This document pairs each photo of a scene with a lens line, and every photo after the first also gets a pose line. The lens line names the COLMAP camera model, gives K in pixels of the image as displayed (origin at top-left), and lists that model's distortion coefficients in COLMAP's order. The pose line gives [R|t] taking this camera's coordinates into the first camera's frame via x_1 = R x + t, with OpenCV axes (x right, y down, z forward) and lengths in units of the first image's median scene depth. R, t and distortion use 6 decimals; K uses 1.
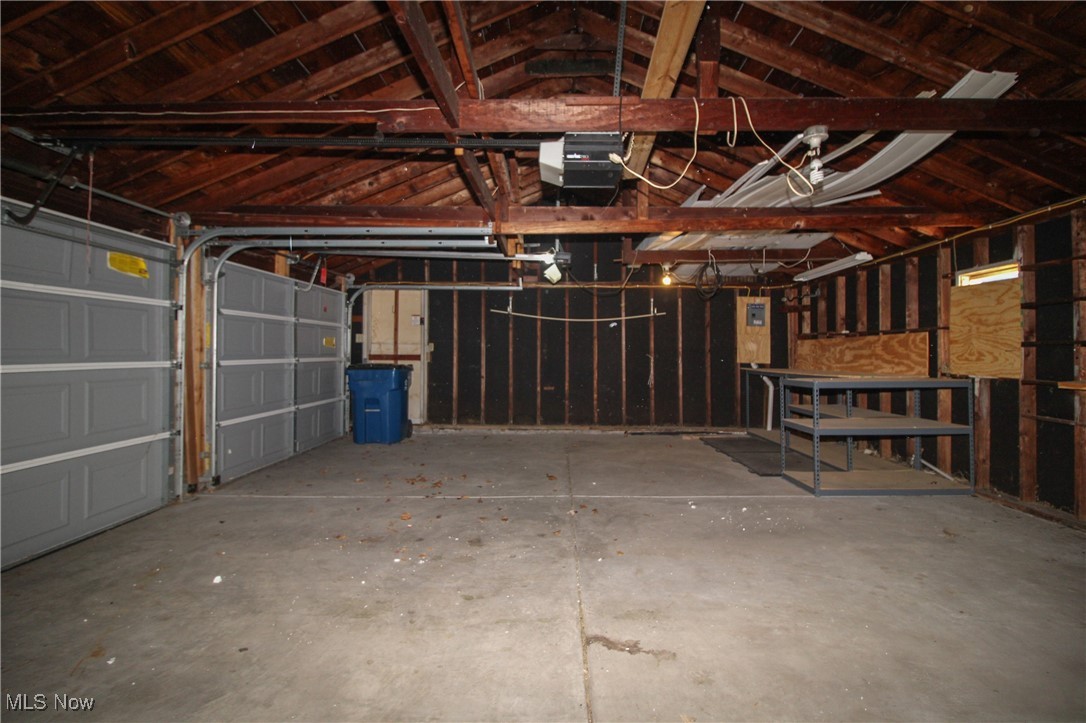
lens RADIAL K [[516.1, 0, 542.3], [0, 516.1, 343.6], [0, 0, 1]] dist [-0.001319, -0.000463]
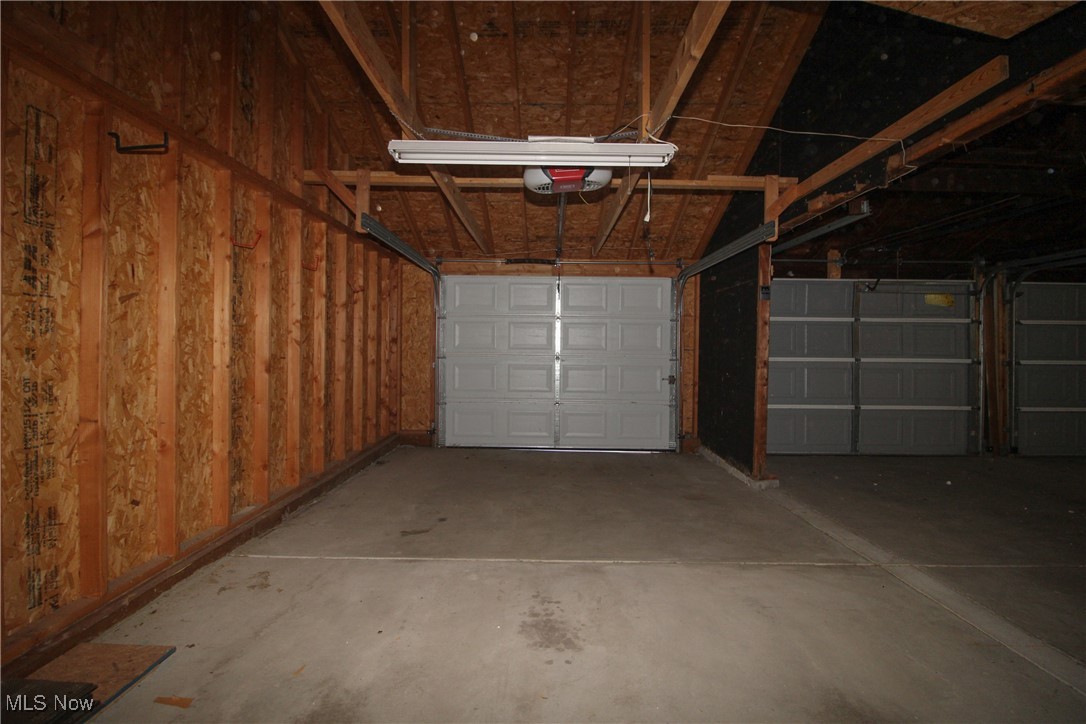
lens RADIAL K [[516.1, 0, 542.3], [0, 516.1, 344.1], [0, 0, 1]] dist [-0.001319, -0.000463]
pose [[0.031716, -0.009817, -0.999449, 0.654980], [-0.001638, 0.999950, -0.009873, 0.007542], [0.999496, 0.001951, 0.031698, -0.255612]]
